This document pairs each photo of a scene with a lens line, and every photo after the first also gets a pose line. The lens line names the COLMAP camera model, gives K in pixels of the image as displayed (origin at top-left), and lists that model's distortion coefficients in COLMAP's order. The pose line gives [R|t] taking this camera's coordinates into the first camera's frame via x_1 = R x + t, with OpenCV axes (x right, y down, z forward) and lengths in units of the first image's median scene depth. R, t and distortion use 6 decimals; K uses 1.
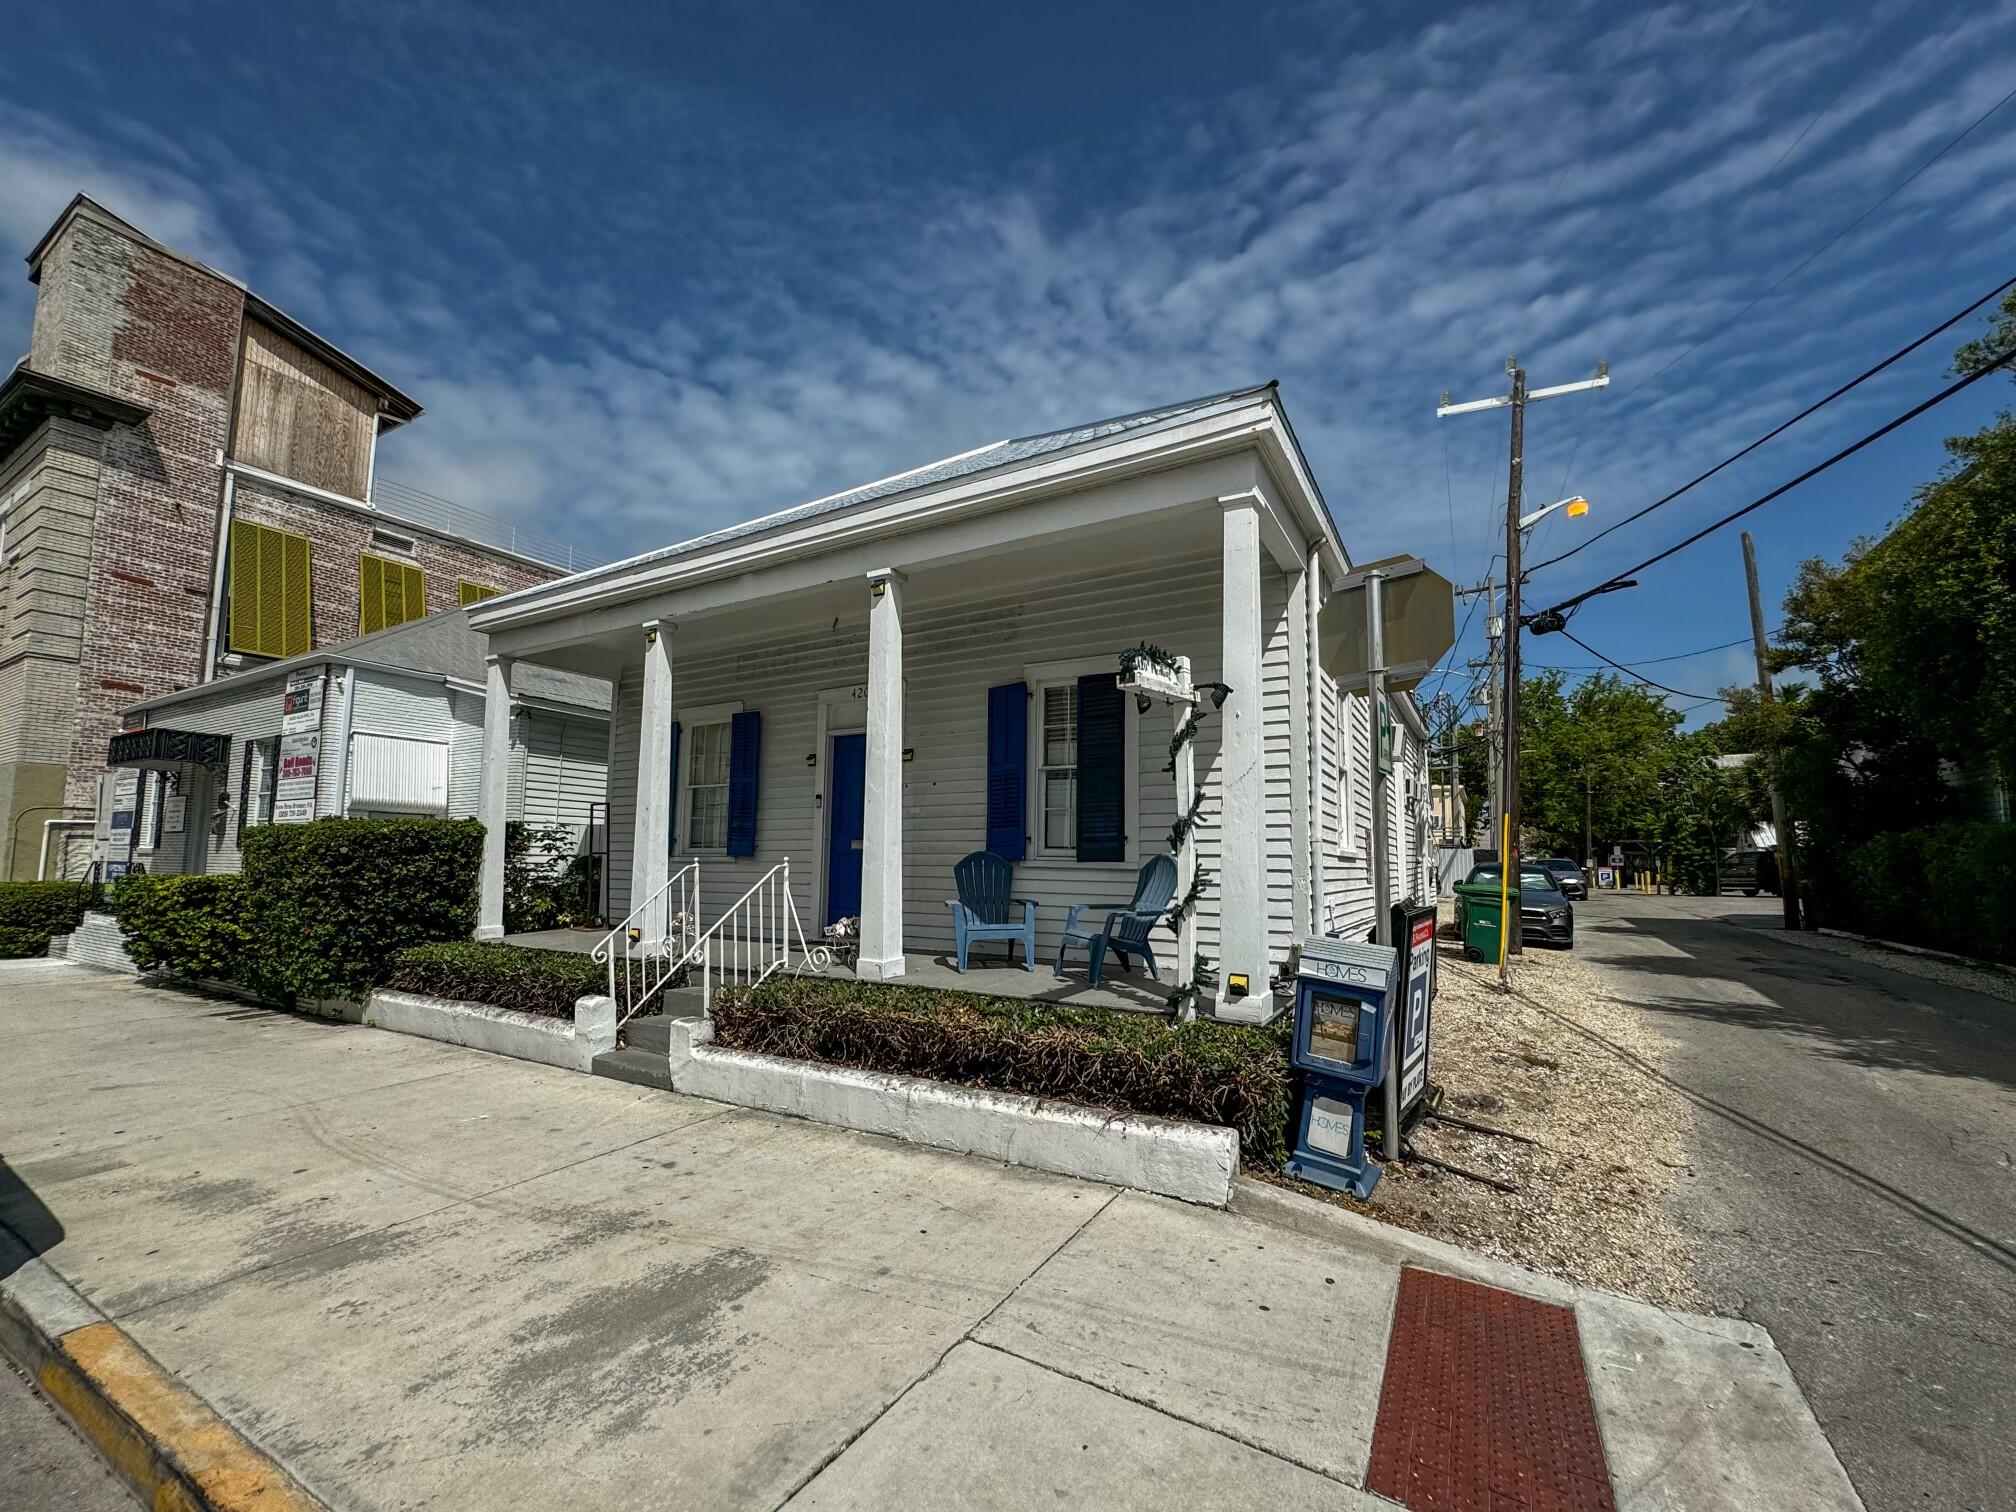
lens RADIAL K [[818.5, 0, 1009.0], [0, 818.5, 748.9], [0, 0, 1]] dist [0.001195, 0.000076]
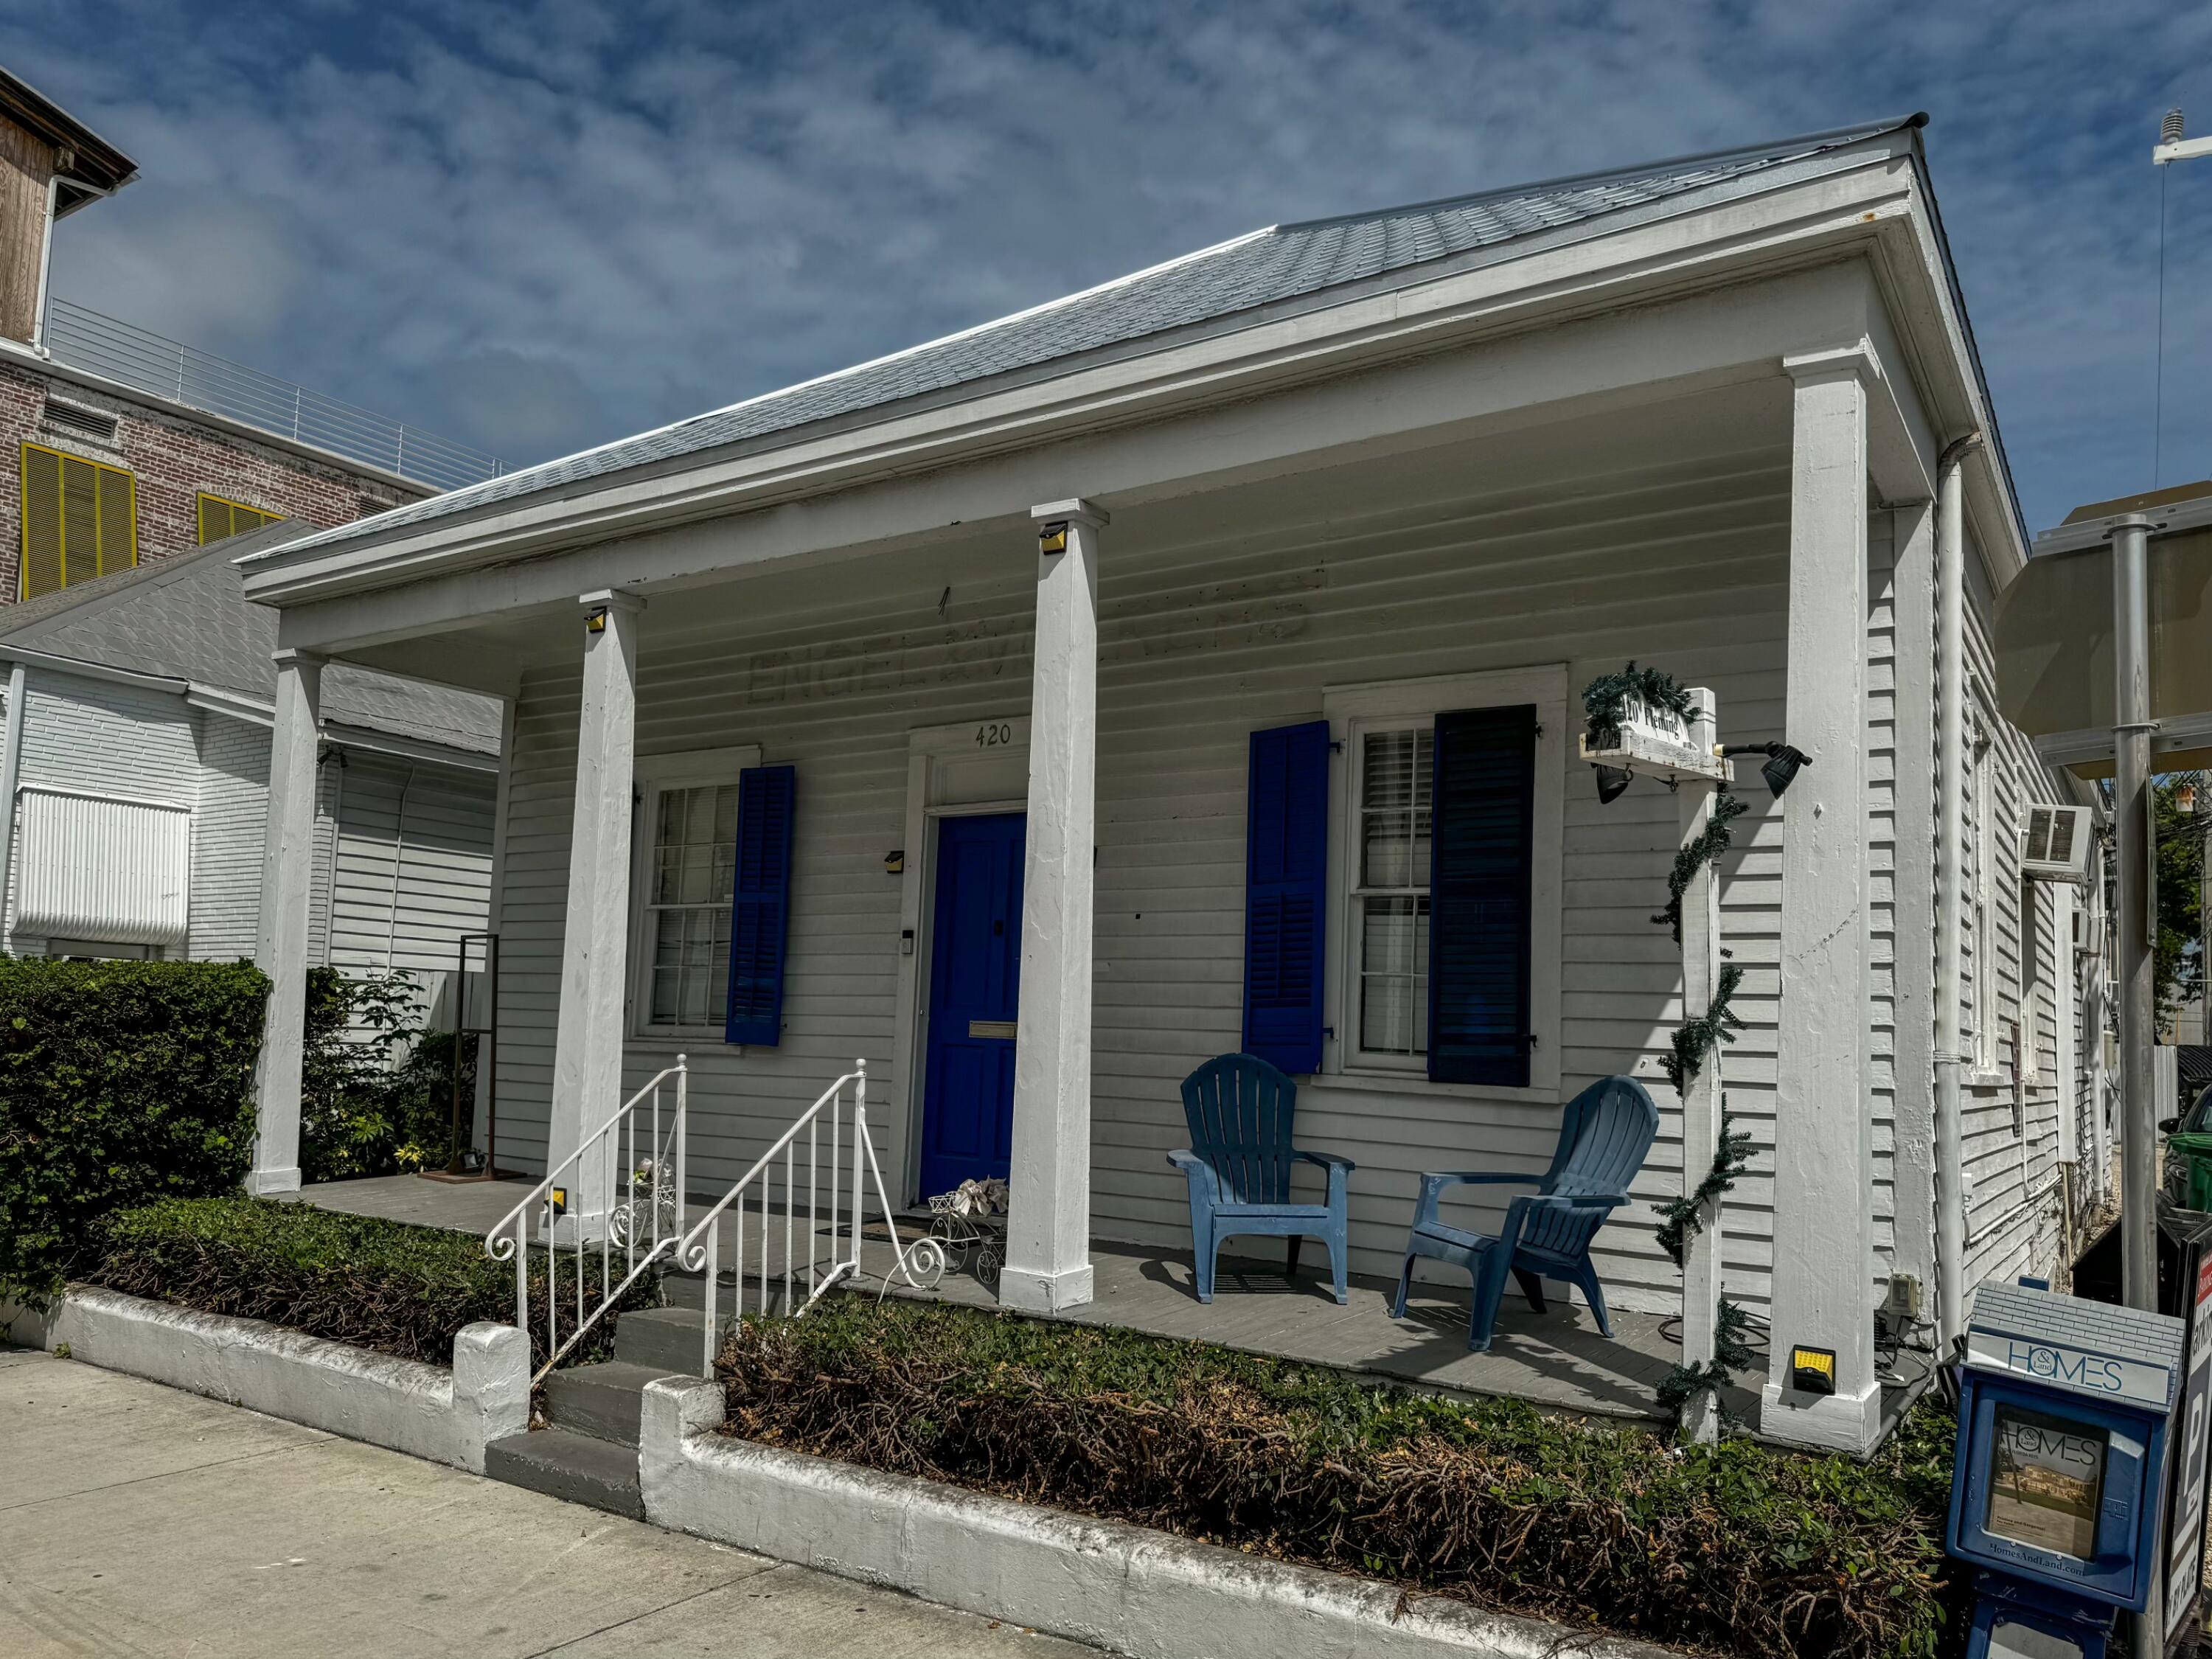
lens RADIAL K [[1586.2, 0, 1106.0], [0, 1586.2, 829.5], [0, 0, 1]] dist [0.069198, -0.085718]
pose [[0.997569, 0.016566, -0.067691, -0.055838], [-0.016135, 0.999846, 0.006906, -0.022193], [0.067795, -0.005797, 0.997682, 0.019820]]
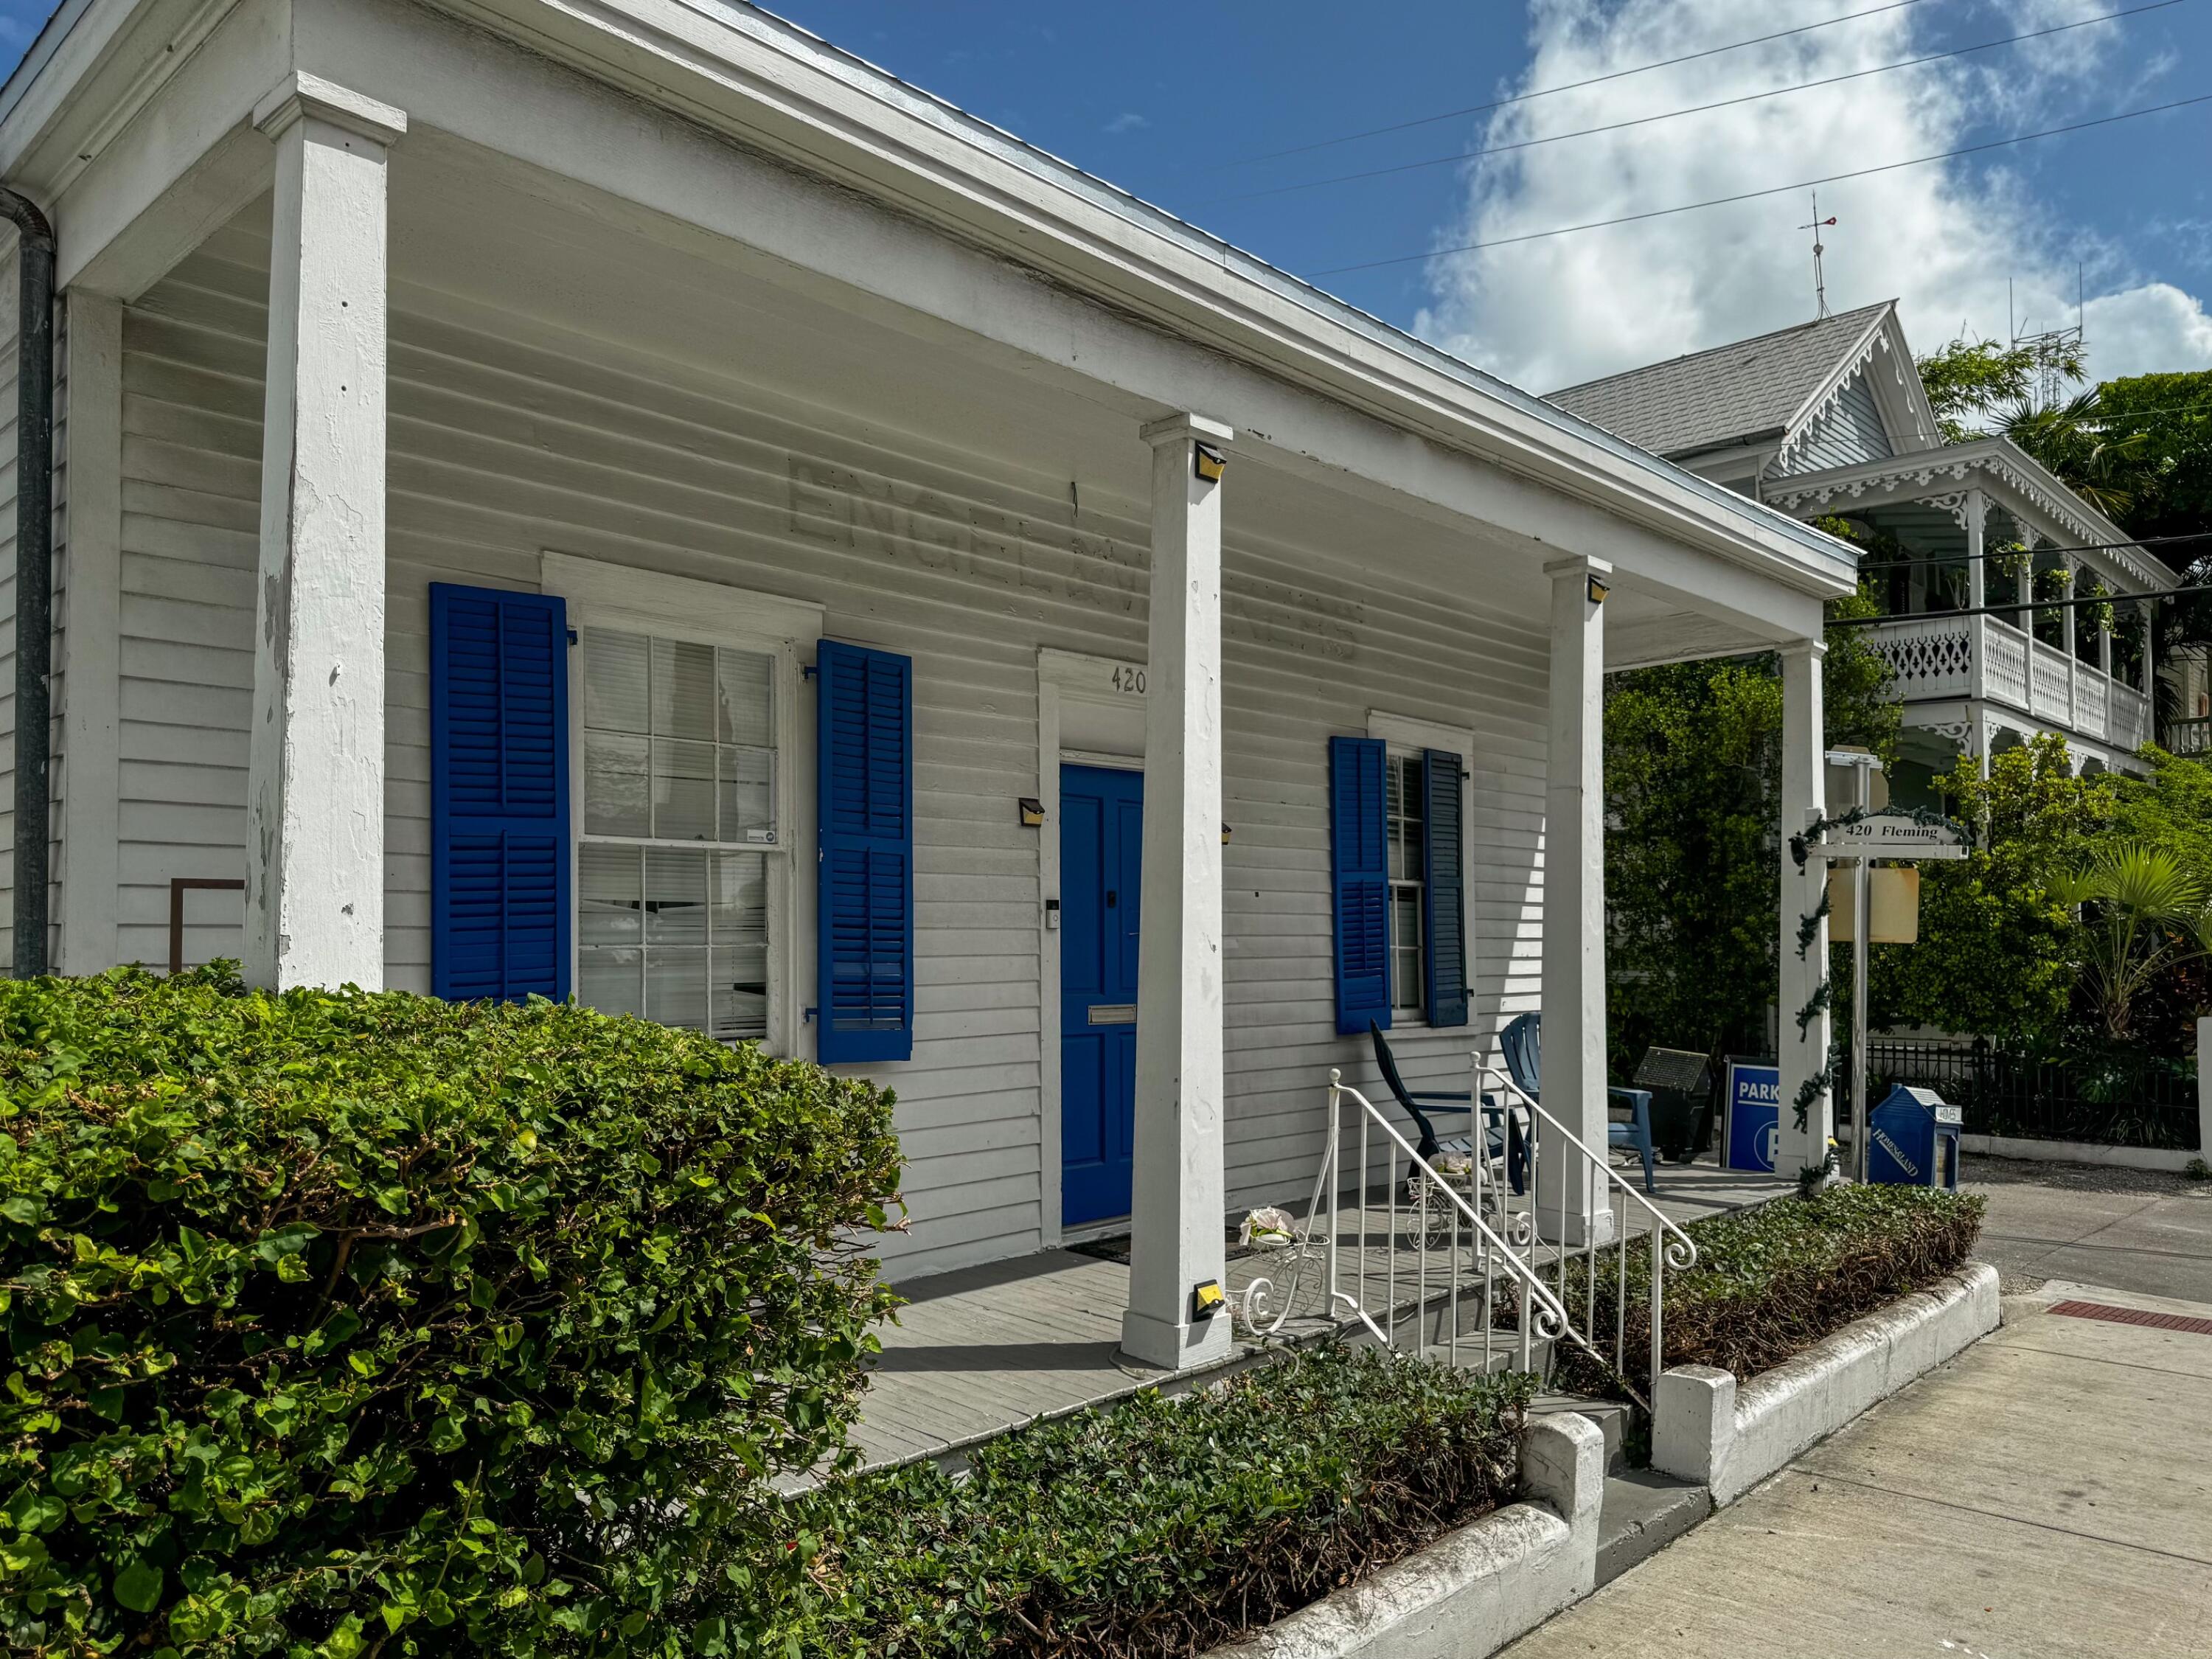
lens RADIAL K [[1586.8, 0, 1106.0], [0, 1586.8, 829.5], [0, 0, 1]] dist [0.001652, -0.001924]
pose [[0.228204, 0.067405, 0.971277, -1.325487], [-0.124377, 0.991445, -0.039582, 0.063978], [-0.965636, -0.111772, 0.234636, 1.036745]]
